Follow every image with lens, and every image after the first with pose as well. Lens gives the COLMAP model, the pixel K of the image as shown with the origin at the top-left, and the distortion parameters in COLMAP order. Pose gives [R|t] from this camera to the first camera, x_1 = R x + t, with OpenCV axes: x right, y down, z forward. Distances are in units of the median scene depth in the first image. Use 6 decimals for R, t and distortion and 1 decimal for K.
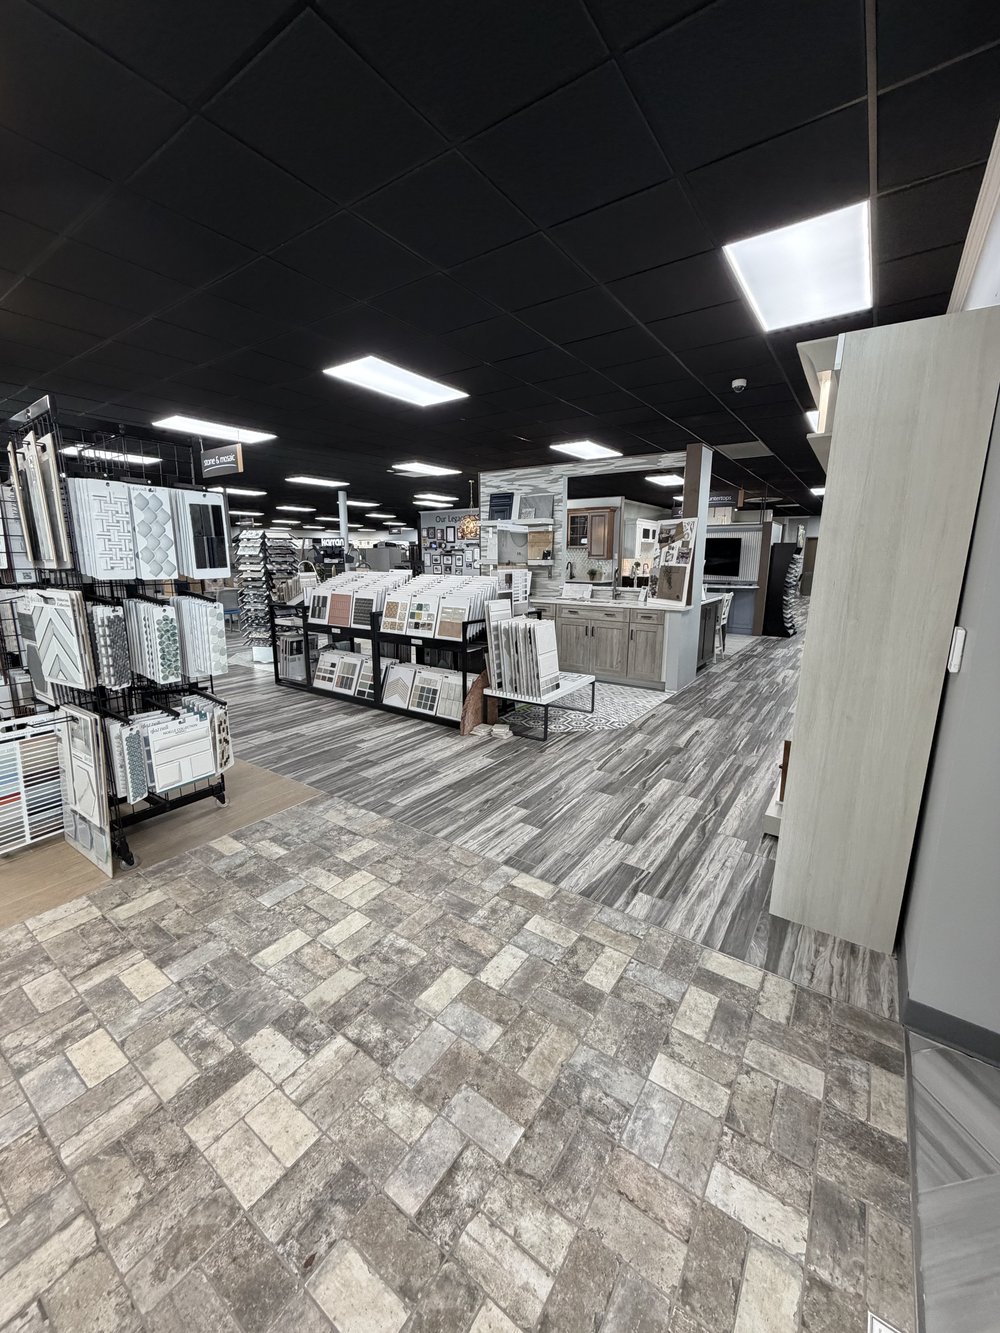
lens RADIAL K [[531.6, 0, 496.1], [0, 531.6, 663.5], [0, 0, 1]] dist [-0.002769, 0.000941]
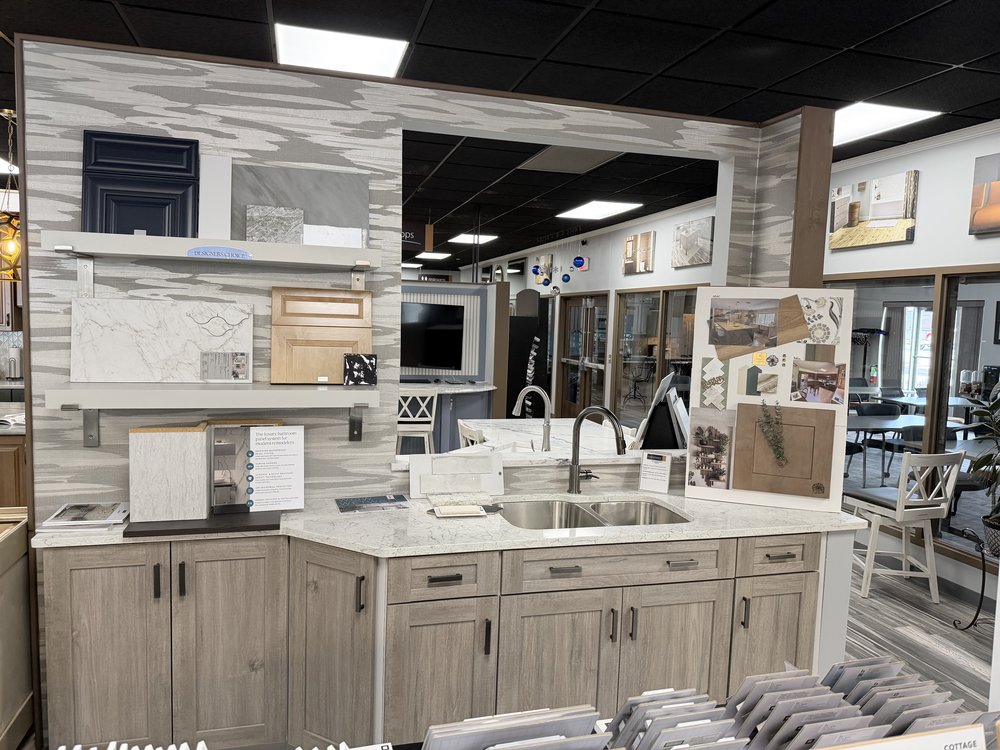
lens RADIAL K [[705.2, 0, 495.1], [0, 705.2, 377.8], [0, 0, 1]] dist [0.044718, -0.034023]
pose [[0.645935, -0.047234, 0.761930, -0.199999], [0.120679, 0.991852, -0.040820, -0.216322], [-0.753794, 0.118316, 0.646372, 0.853862]]
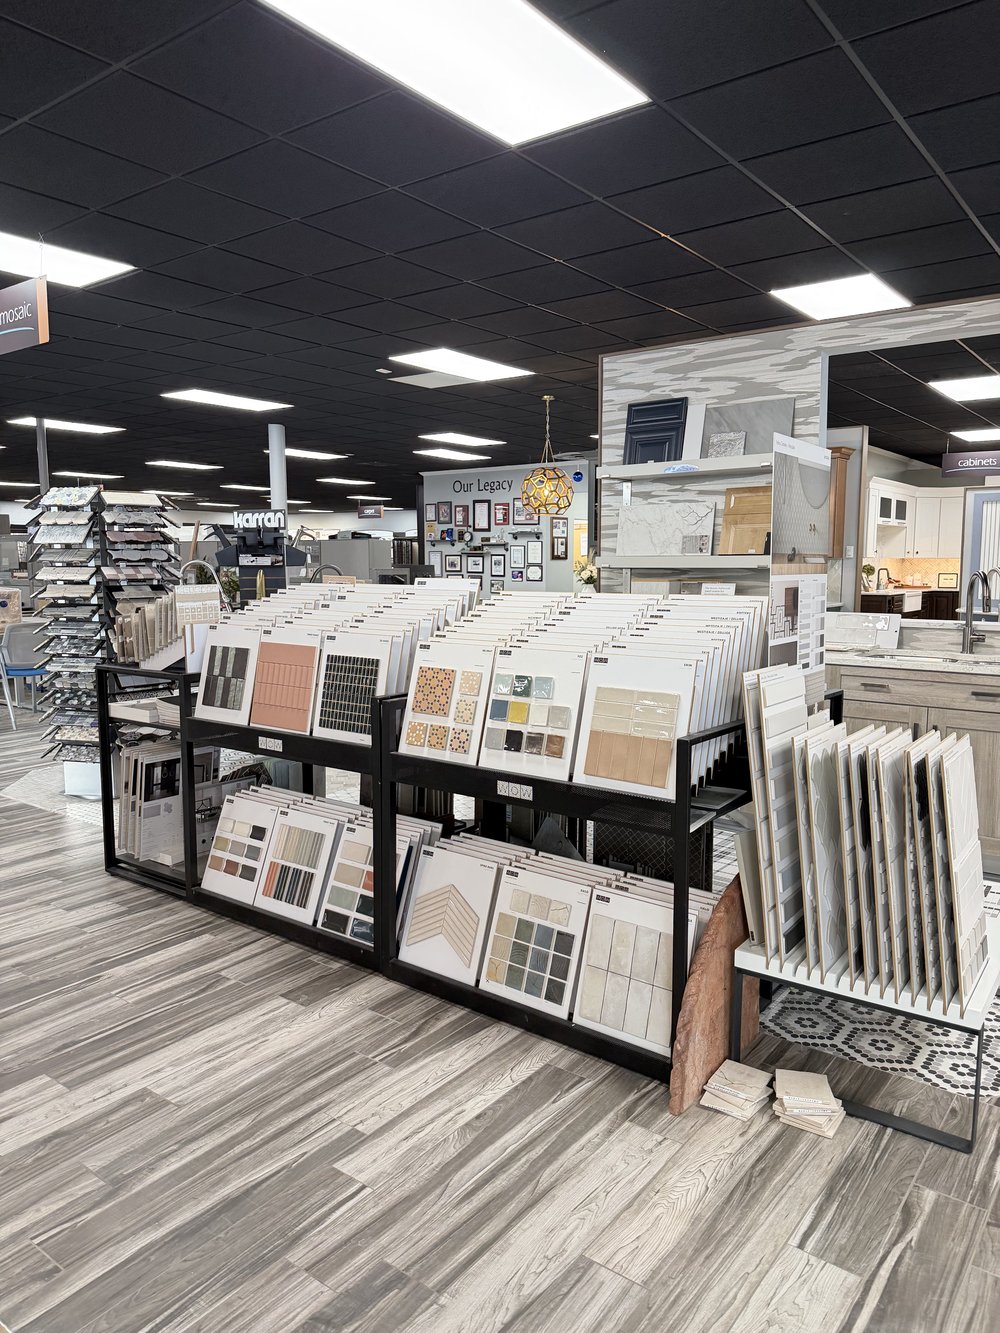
lens RADIAL K [[940.0, 0, 500.1], [0, 940.0, 674.1], [0, 0, 1]] dist [0.044718, -0.034023]
pose [[0.999343, 0.001880, -0.036206, -0.114381], [-0.004747, 0.996843, -0.079259, -0.055632], [0.035942, 0.079379, 0.996196, 0.341973]]
